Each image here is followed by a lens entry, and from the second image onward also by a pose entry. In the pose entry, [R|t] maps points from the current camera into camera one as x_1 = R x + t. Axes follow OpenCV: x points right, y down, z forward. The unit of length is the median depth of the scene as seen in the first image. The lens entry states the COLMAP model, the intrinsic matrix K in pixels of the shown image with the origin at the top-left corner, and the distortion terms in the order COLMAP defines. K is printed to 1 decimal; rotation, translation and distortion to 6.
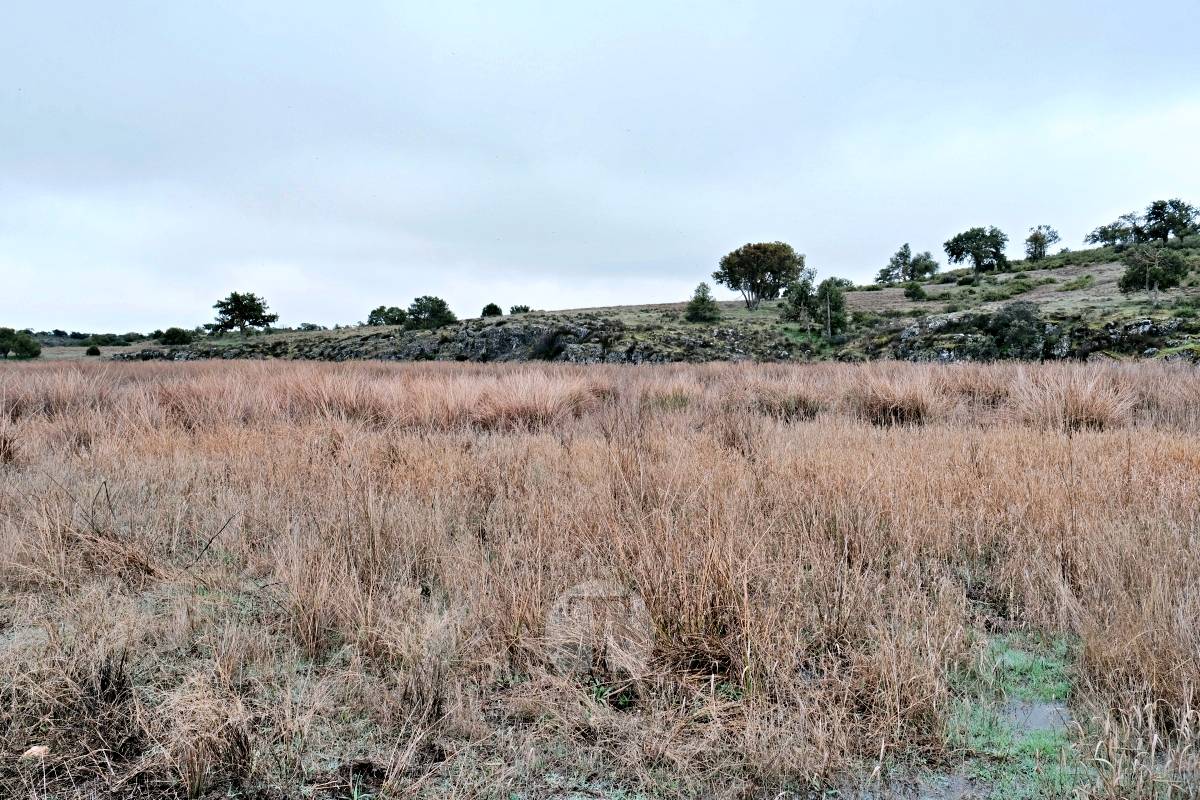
lens RADIAL K [[833.7, 0, 595.7], [0, 833.7, 396.3], [0, 0, 1]] dist [-0.006821, 0.008347]
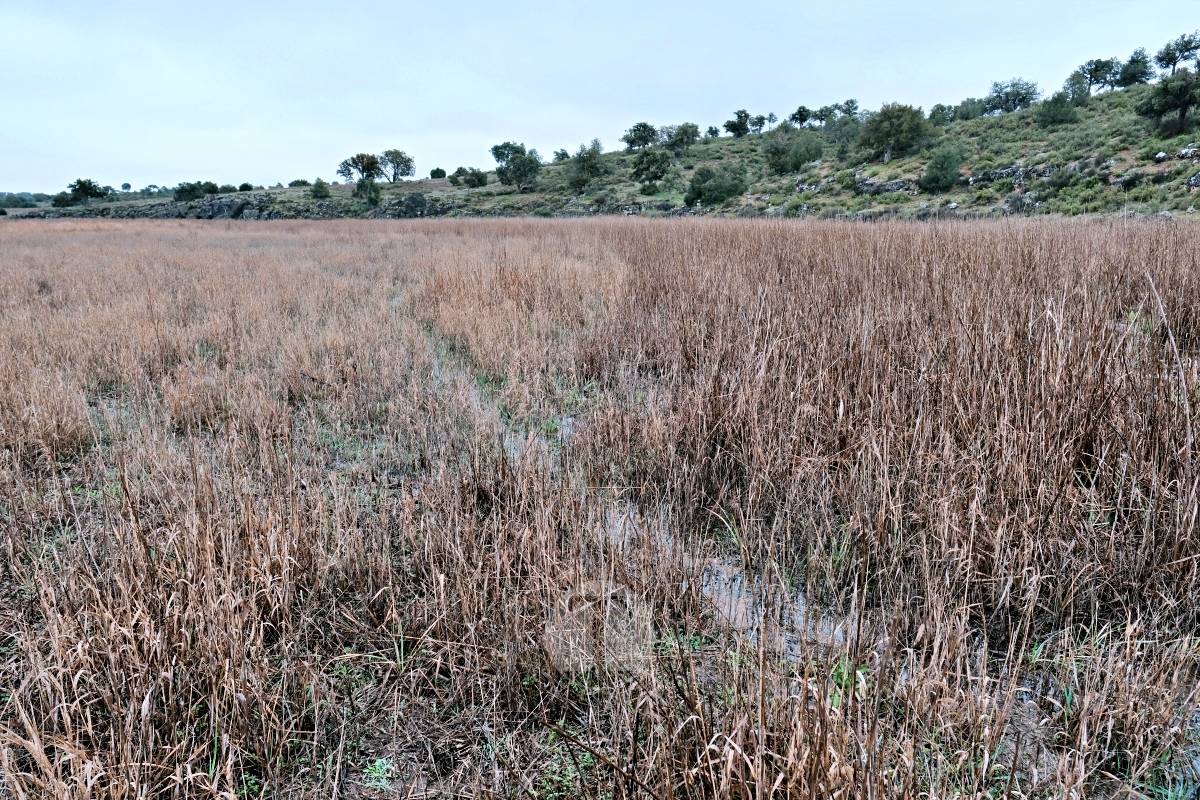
lens RADIAL K [[833.7, 0, 595.7], [0, 833.7, 396.3], [0, 0, 1]] dist [-0.006821, 0.008347]
pose [[0.998308, -0.011989, 0.056896, 0.801968], [0.002309, 0.985912, 0.167249, 0.053034], [-0.058100, -0.166834, 0.984272, -1.267951]]
